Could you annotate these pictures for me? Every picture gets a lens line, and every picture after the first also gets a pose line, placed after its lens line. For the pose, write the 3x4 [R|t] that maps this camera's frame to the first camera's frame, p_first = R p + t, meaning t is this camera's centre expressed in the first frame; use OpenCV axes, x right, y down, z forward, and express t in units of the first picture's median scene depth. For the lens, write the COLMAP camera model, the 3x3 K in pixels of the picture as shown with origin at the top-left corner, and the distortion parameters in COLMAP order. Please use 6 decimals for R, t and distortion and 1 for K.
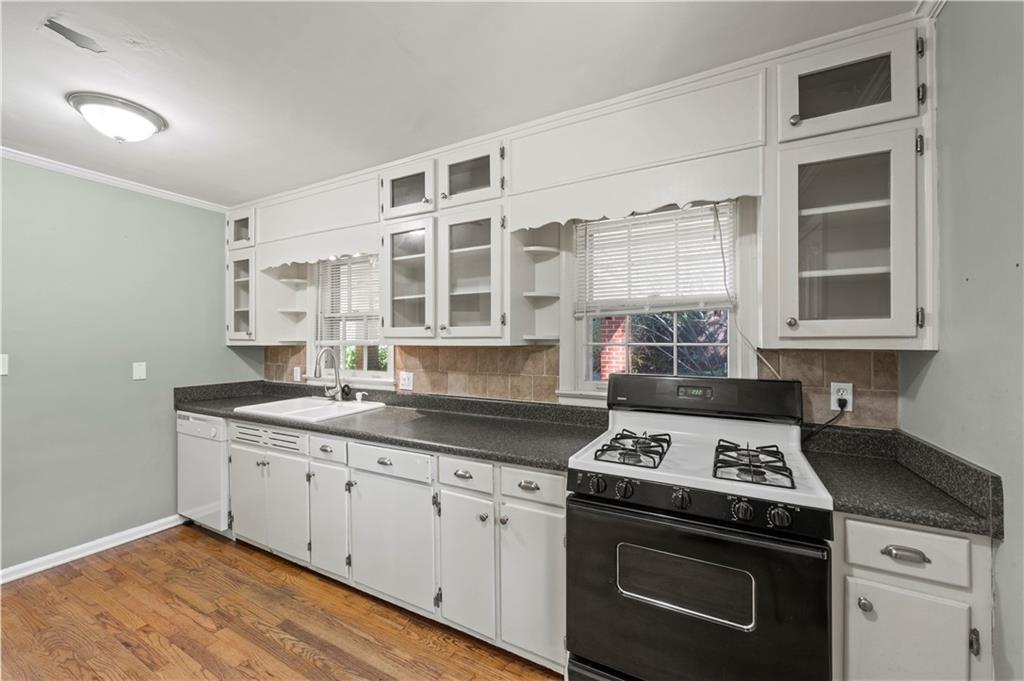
lens RADIAL K [[389.8, 0, 516.3], [0, 389.8, 341.0], [0, 0, 1]] dist [-0.017146, -0.000080]
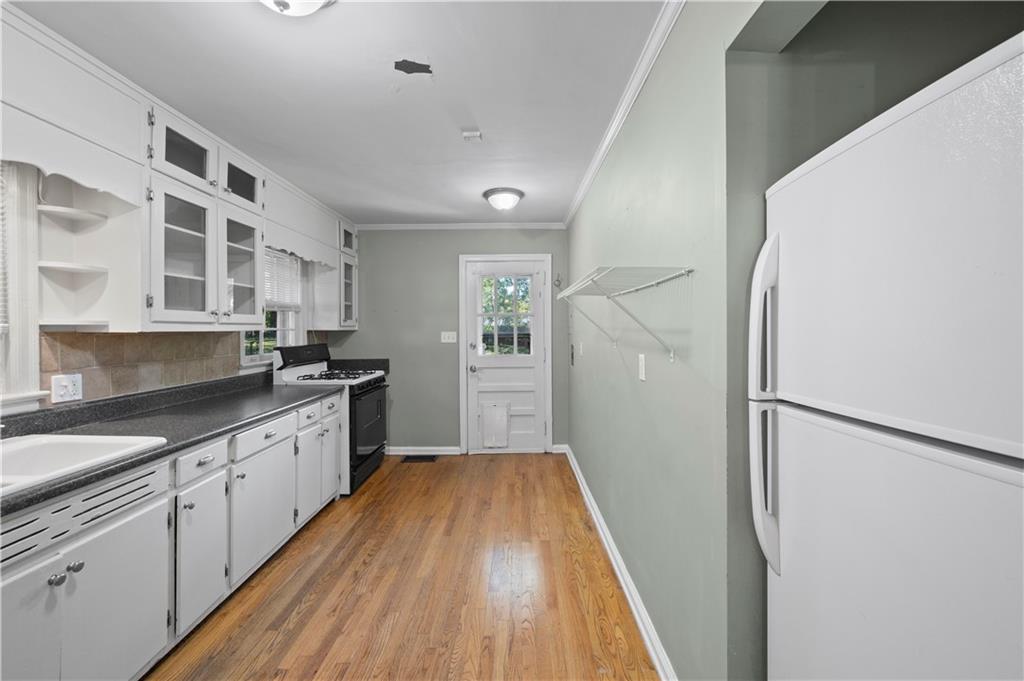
lens RADIAL K [[408.7, 0, 509.7], [0, 408.7, 327.5], [0, 0, 1]] dist [0.000313, 0.000021]
pose [[-0.441100, -0.002382, 0.897455, -1.427984], [-0.006160, 0.999981, -0.000373, -0.003215], [-0.897437, -0.005693, -0.441106, 0.750268]]
